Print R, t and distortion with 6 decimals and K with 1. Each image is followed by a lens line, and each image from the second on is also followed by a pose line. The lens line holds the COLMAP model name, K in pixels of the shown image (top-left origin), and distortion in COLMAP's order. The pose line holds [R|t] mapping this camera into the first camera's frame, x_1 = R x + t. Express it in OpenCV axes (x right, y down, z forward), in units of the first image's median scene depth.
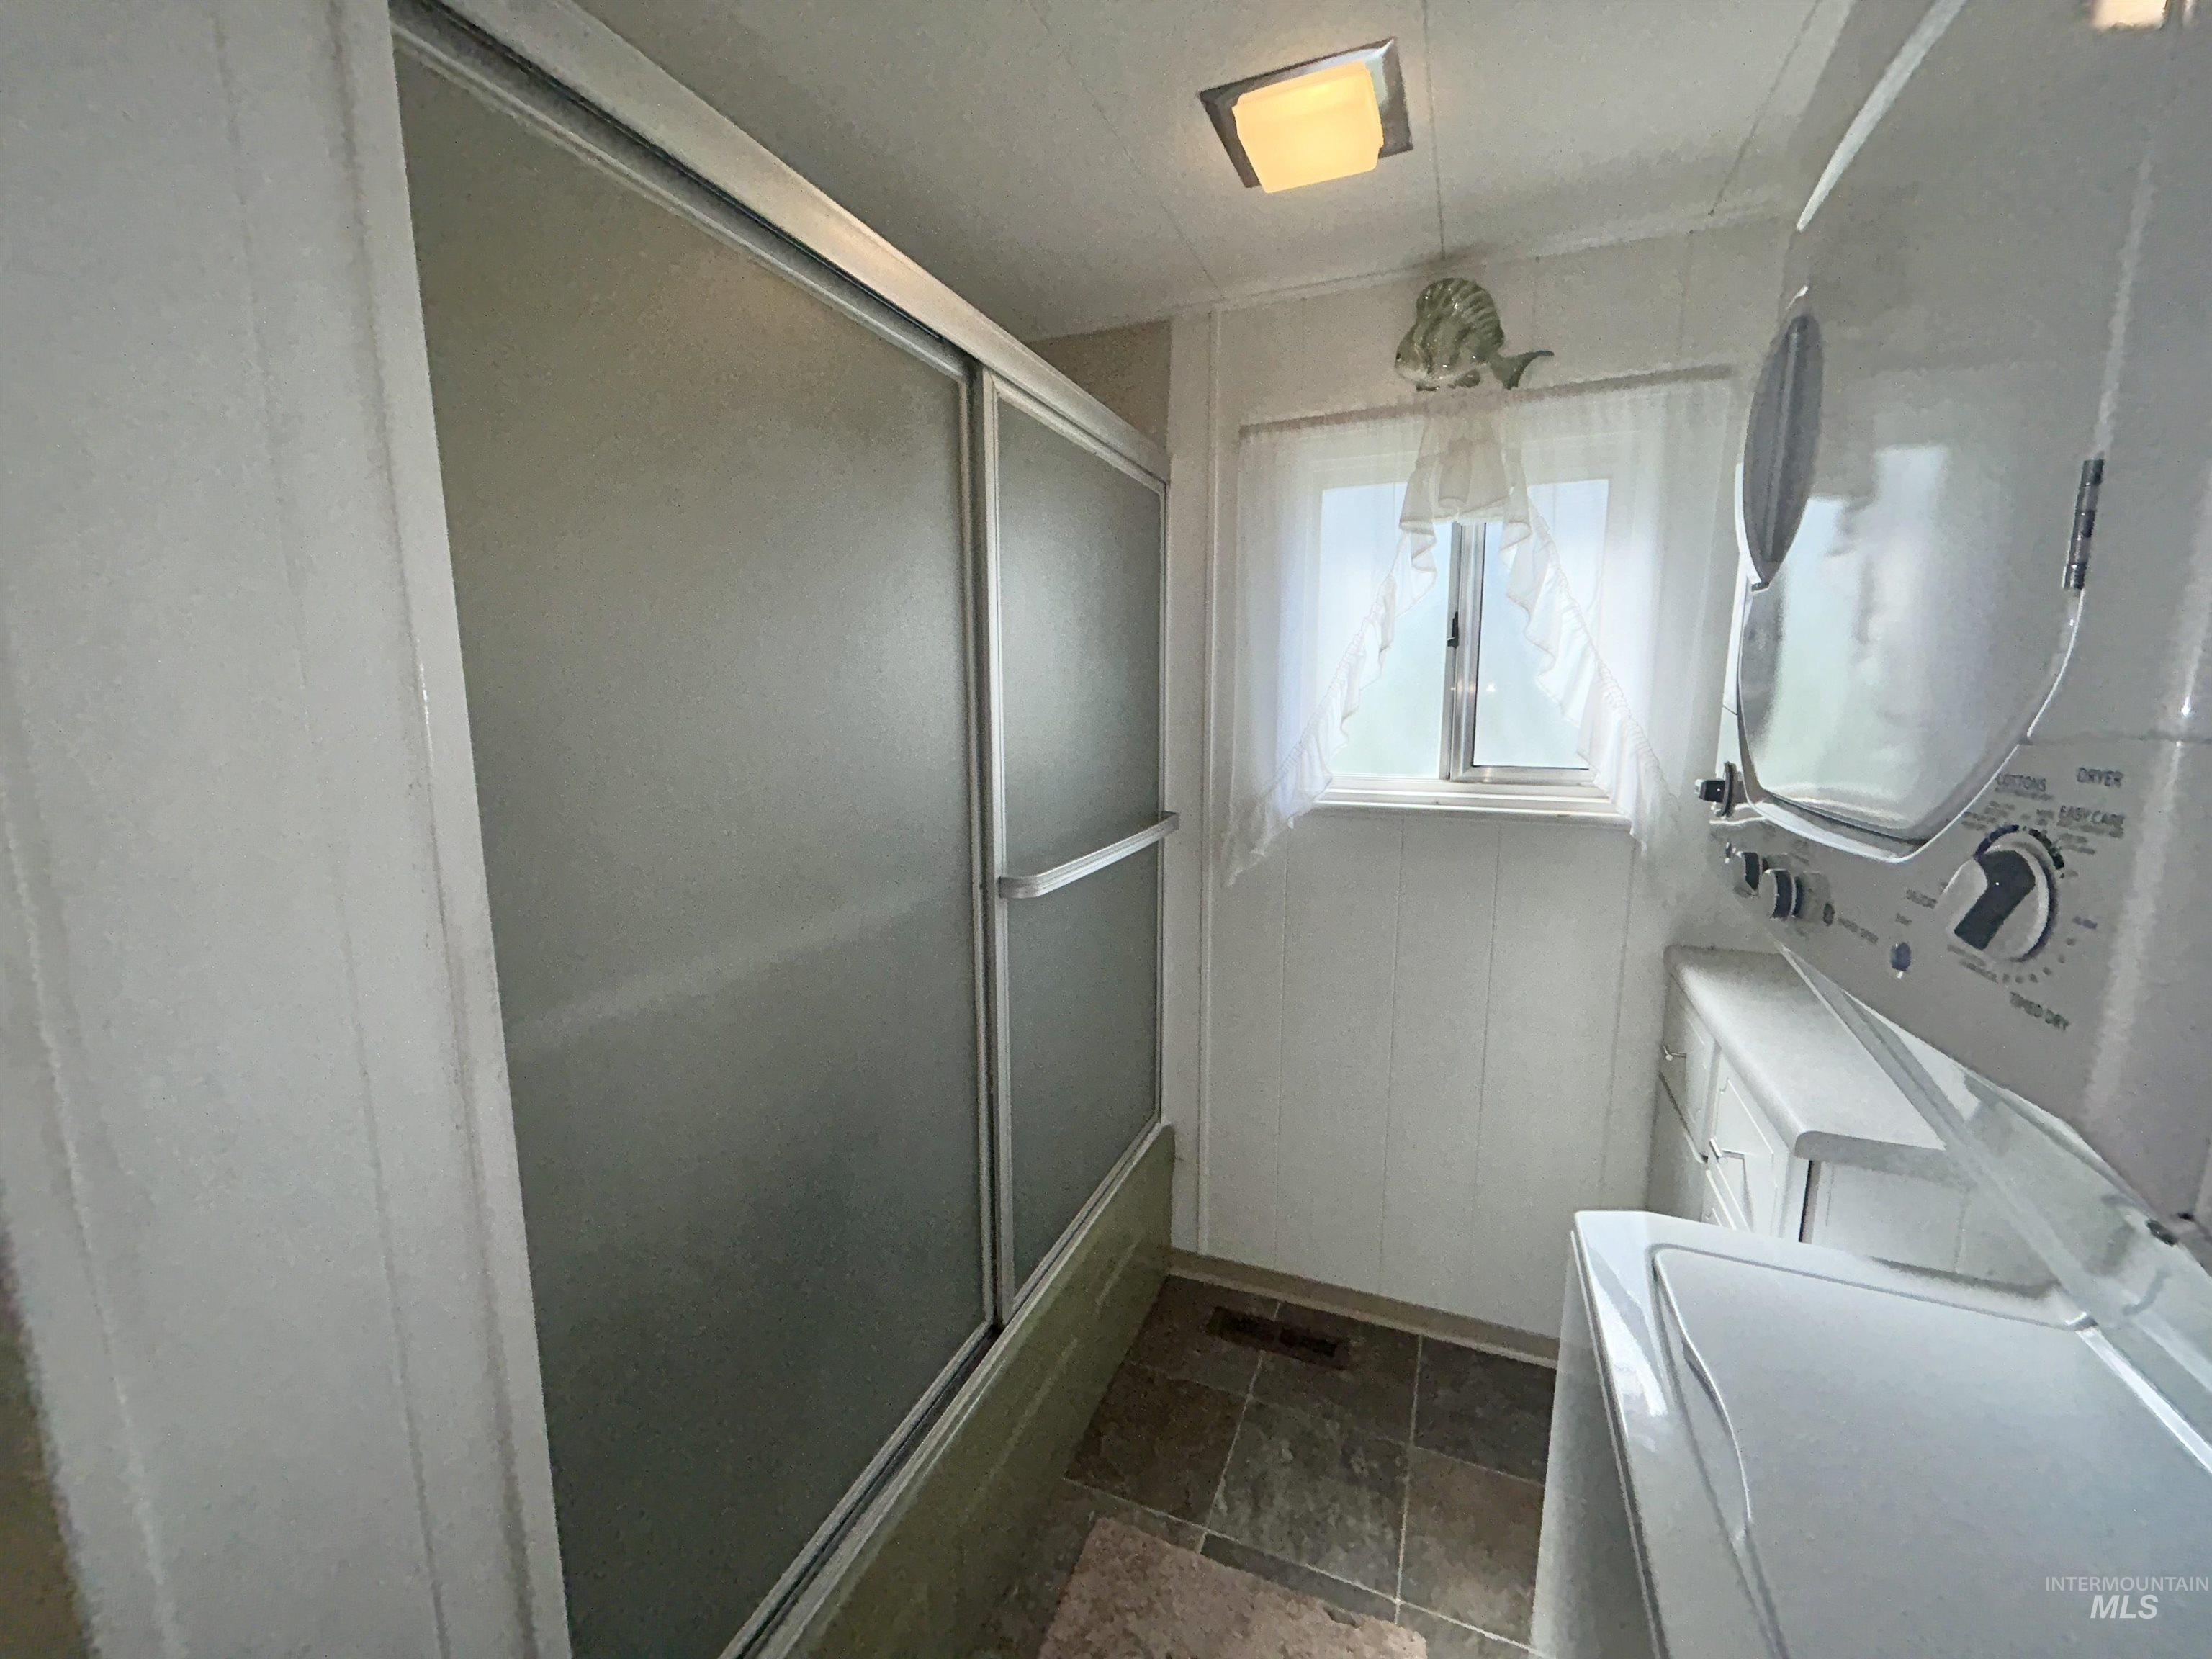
lens RADIAL K [[898.8, 0, 1106.0], [0, 898.8, 829.5], [0, 0, 1]] dist [-0.015389, 0.013048]
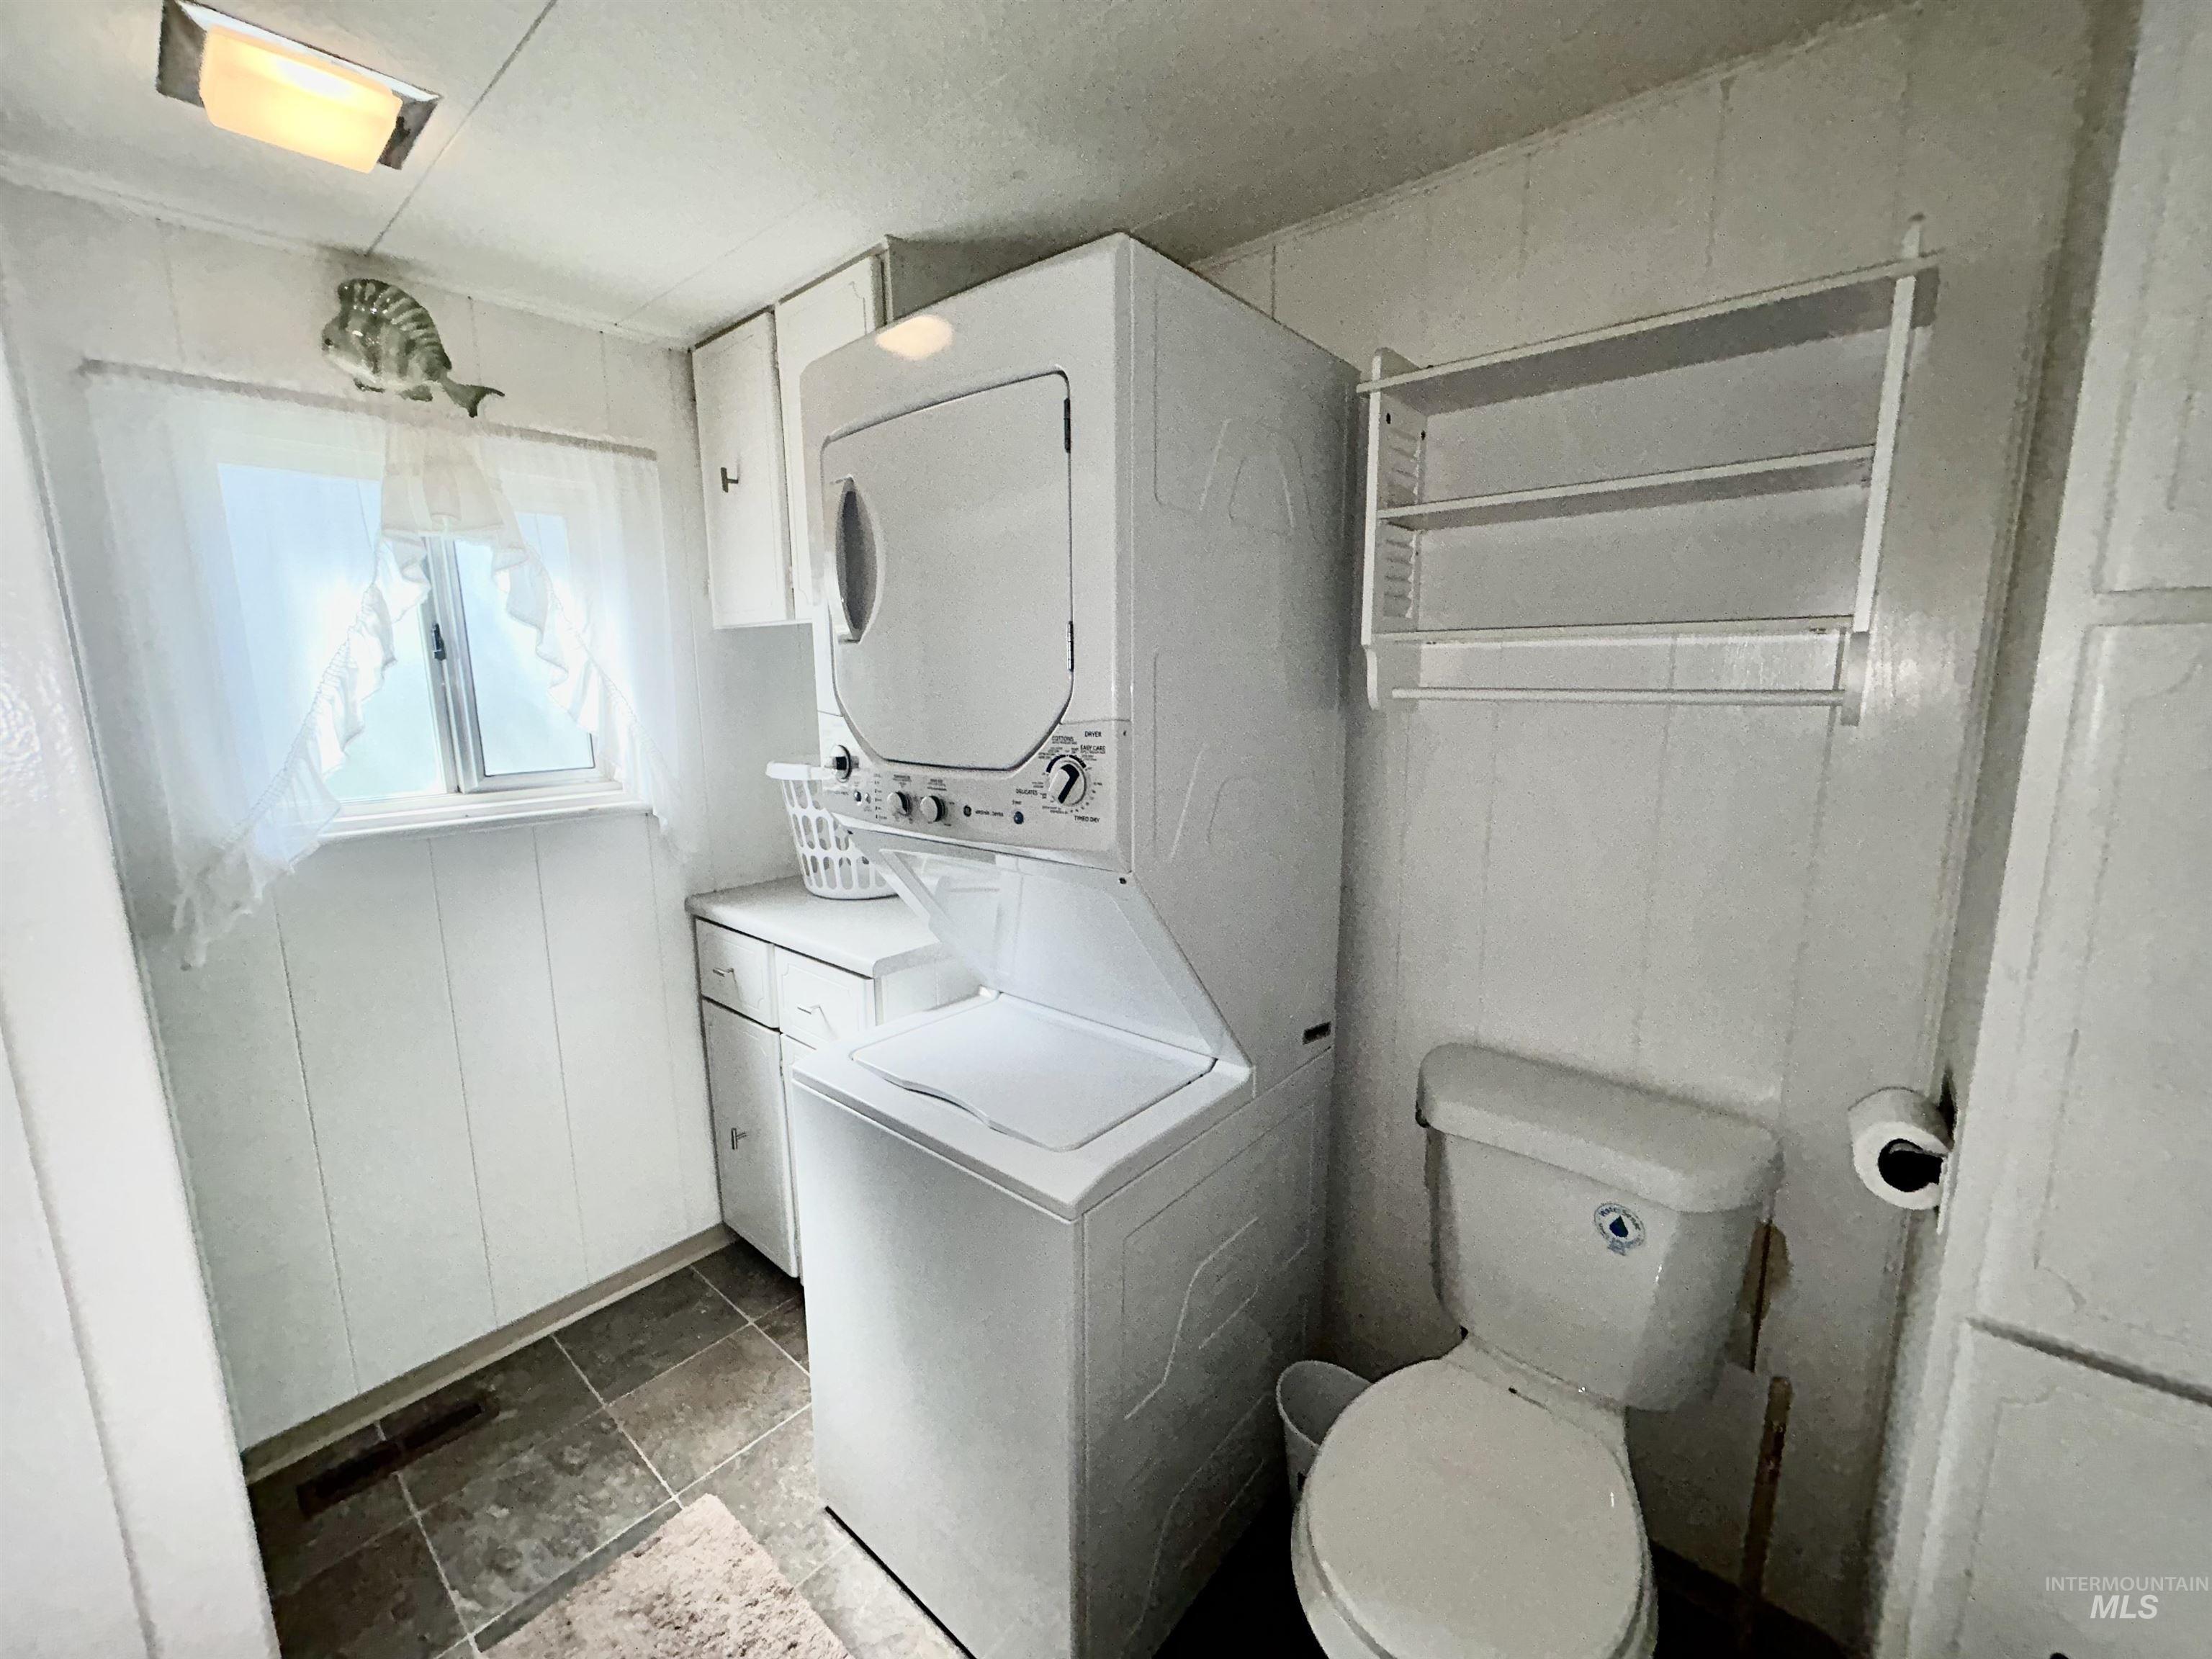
lens RADIAL K [[888.7, 0, 1106.0], [0, 888.7, 829.5], [0, 0, 1]] dist [0.000762, 0.000460]
pose [[0.315865, -0.162102, 0.934854, -0.366527], [0.158966, 0.980411, 0.116291, -0.018622], [-0.935392, 0.111877, 0.335447, 0.004399]]
